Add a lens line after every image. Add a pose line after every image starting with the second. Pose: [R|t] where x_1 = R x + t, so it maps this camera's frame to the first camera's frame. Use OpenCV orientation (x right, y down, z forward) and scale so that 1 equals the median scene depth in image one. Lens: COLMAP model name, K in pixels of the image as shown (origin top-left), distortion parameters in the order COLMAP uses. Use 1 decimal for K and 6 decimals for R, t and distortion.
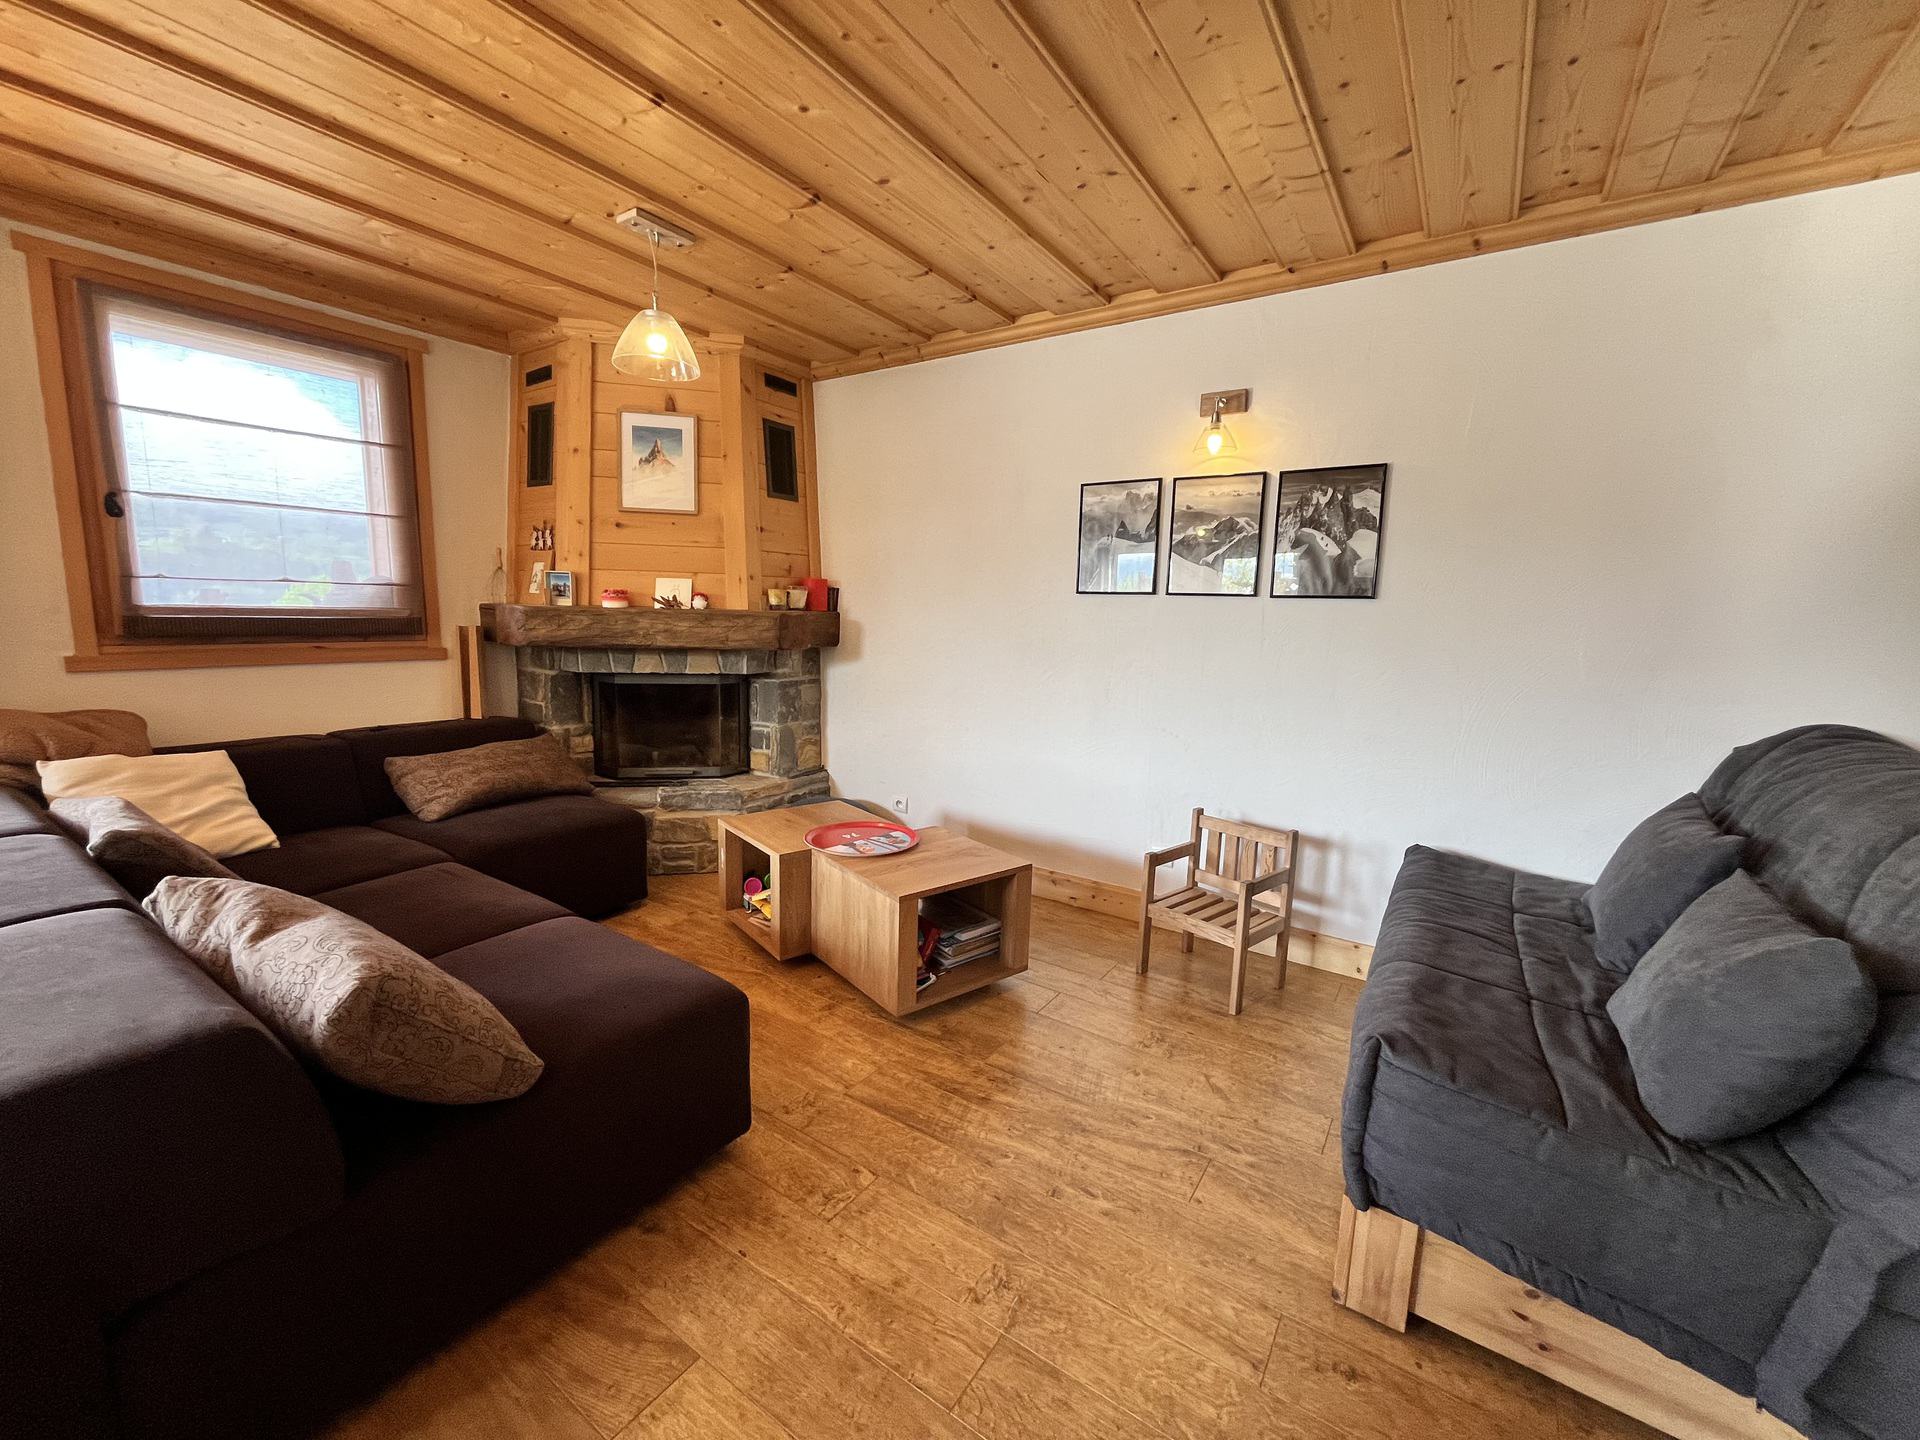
lens RADIAL K [[773.1, 0, 951.4], [0, 773.1, 718.6], [0, 0, 1]] dist [-0.003352, -0.000437]
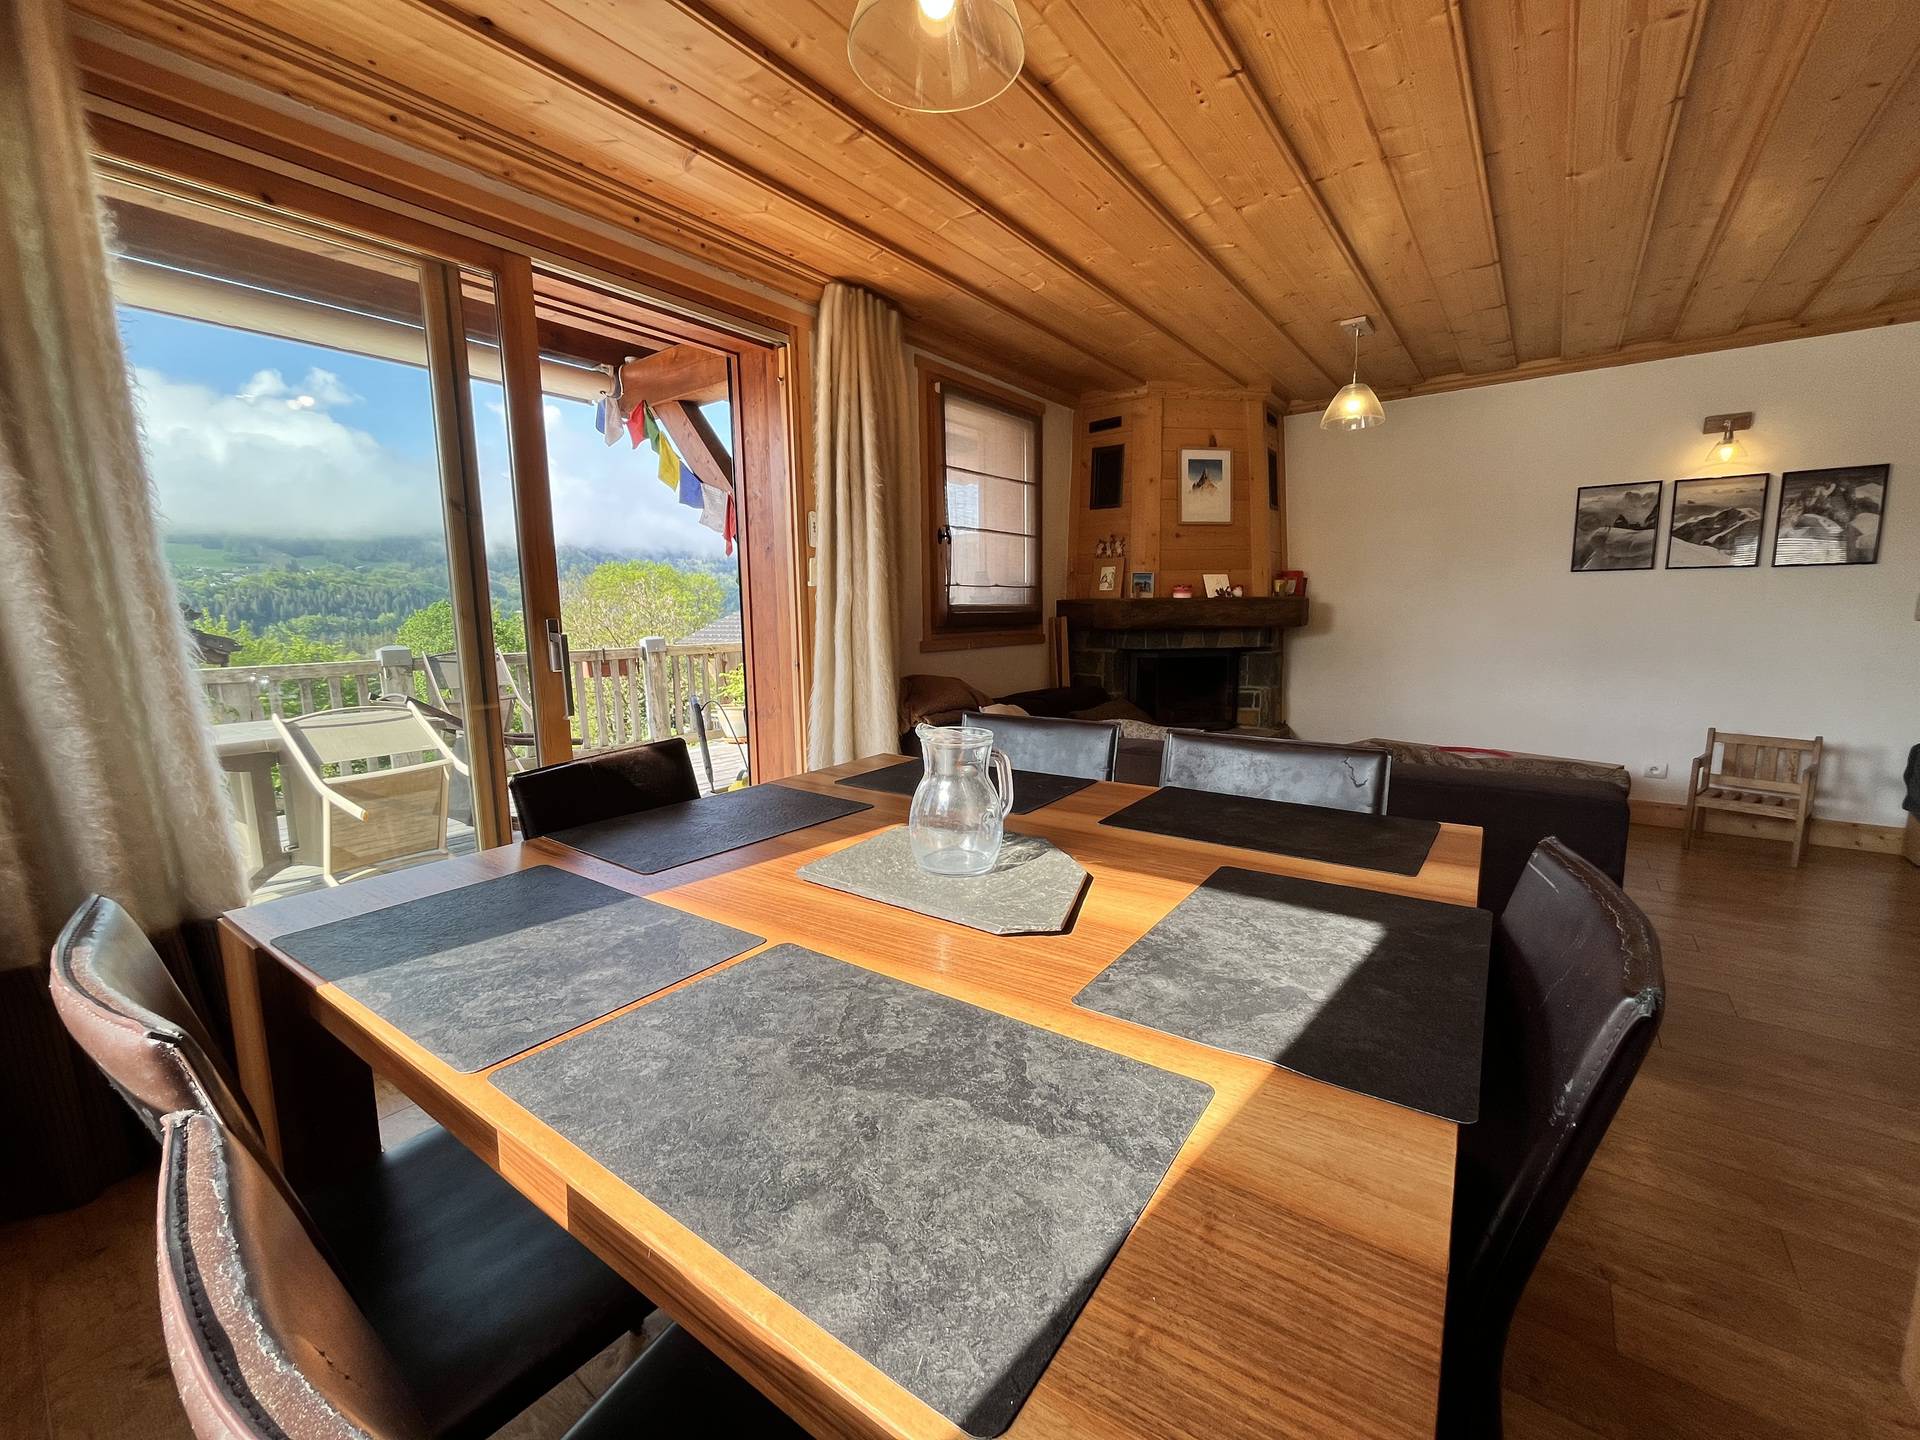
lens RADIAL K [[773.1, 0, 951.4], [0, 773.1, 718.6], [0, 0, 1]] dist [-0.003352, -0.000437]
pose [[0.997774, -0.032401, -0.058279, -0.828374], [0.032288, 0.999474, -0.002872, 0.057296], [0.058342, 0.000983, 0.998296, -0.368135]]
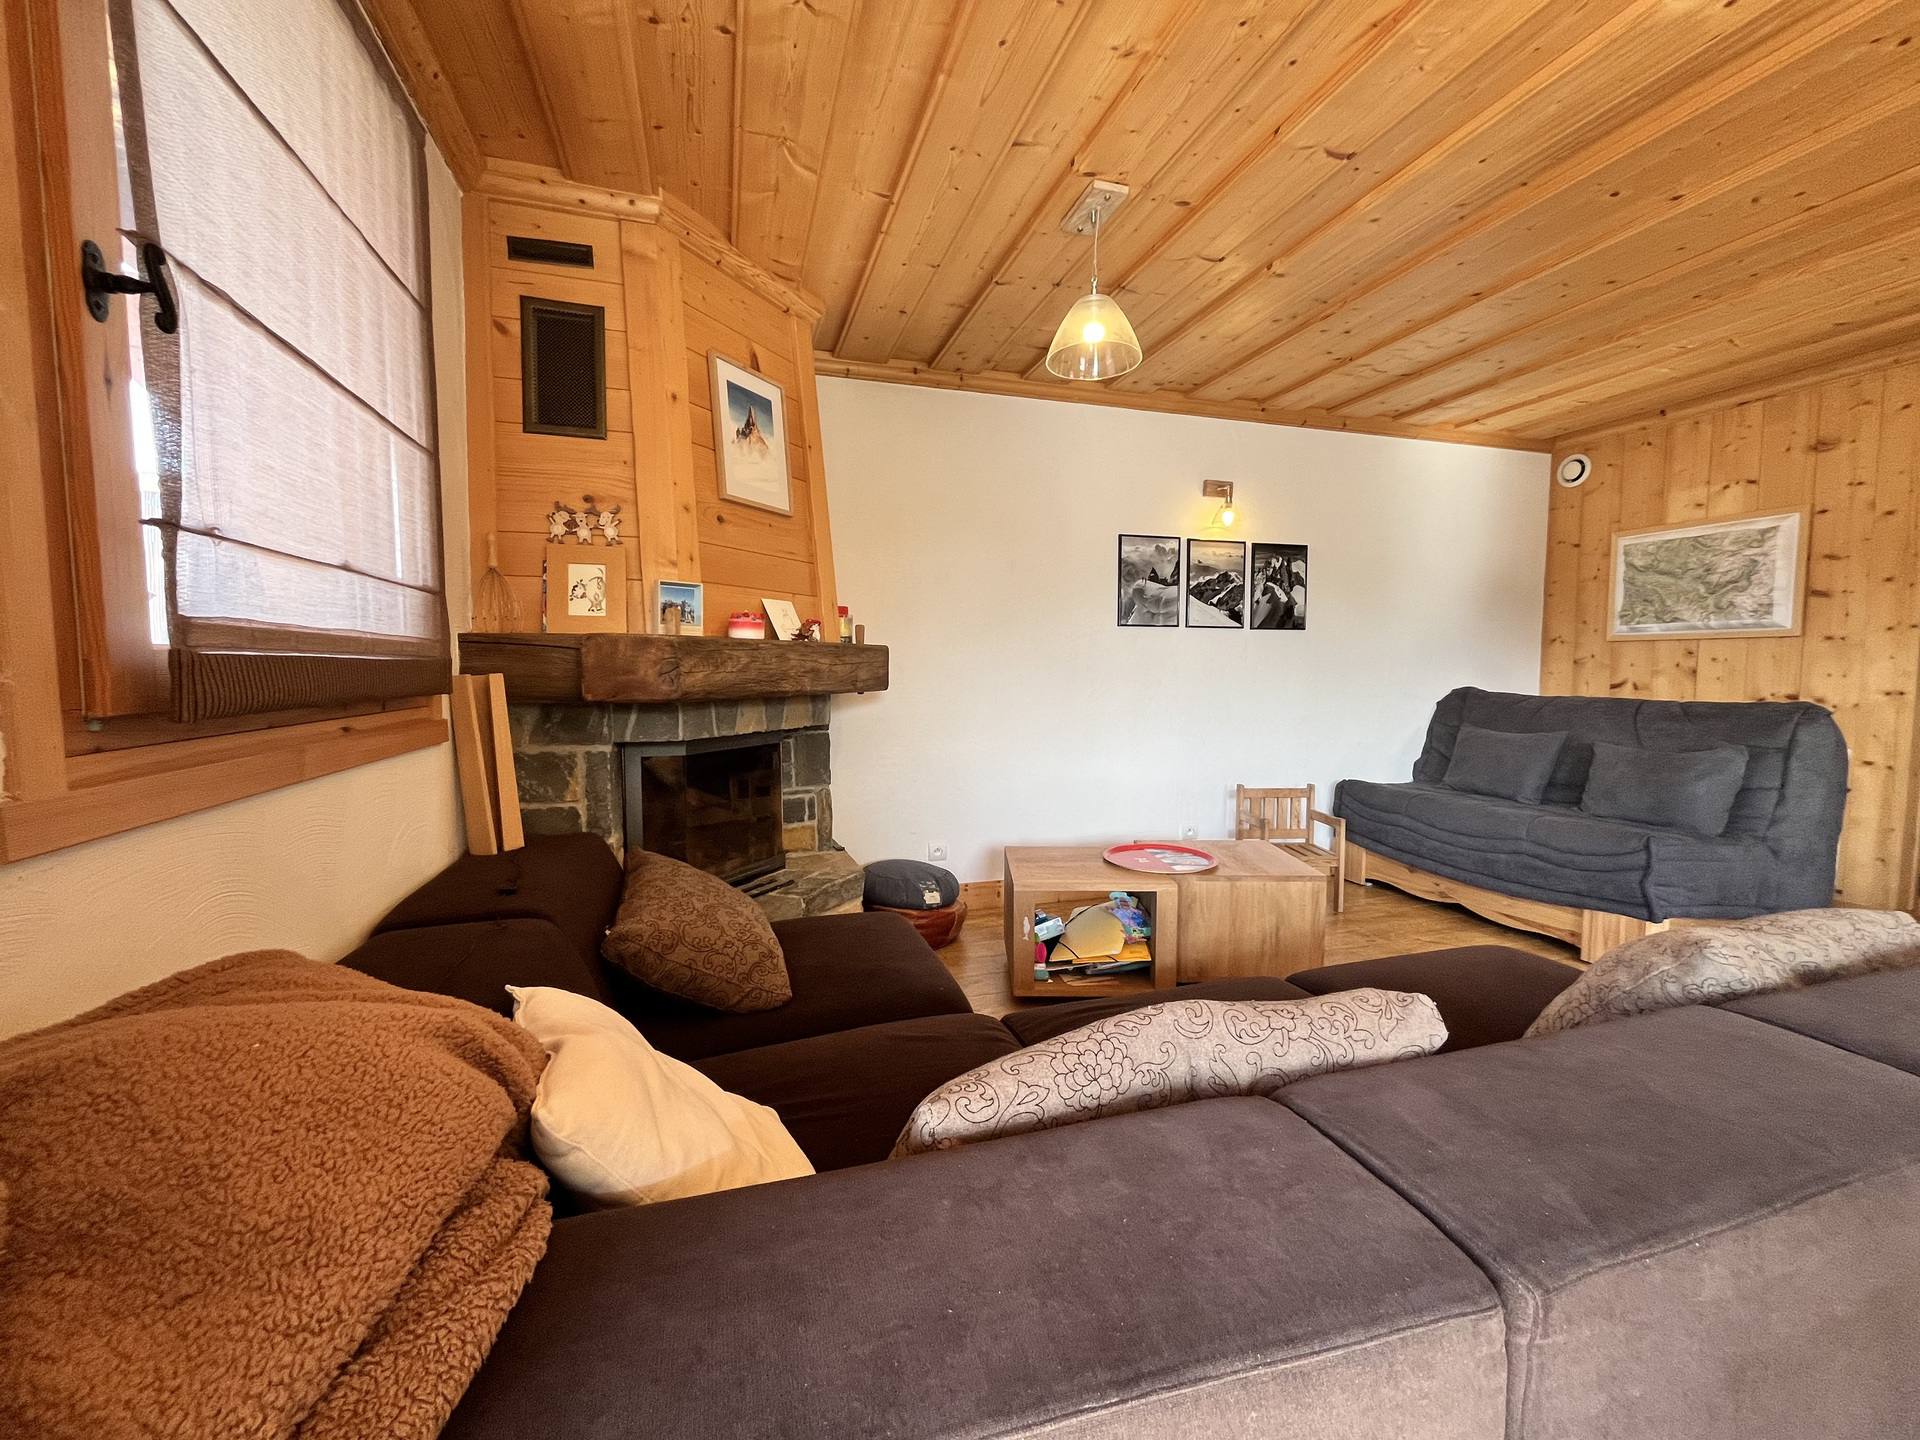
lens RADIAL K [[773.1, 0, 951.4], [0, 773.1, 718.6], [0, 0, 1]] dist [-0.003352, -0.000437]
pose [[0.622407, -0.080928, 0.778498, -0.939536], [0.128813, 0.991669, 0.000102, -0.055576], [-0.772021, 0.100217, 0.627647, 0.480468]]
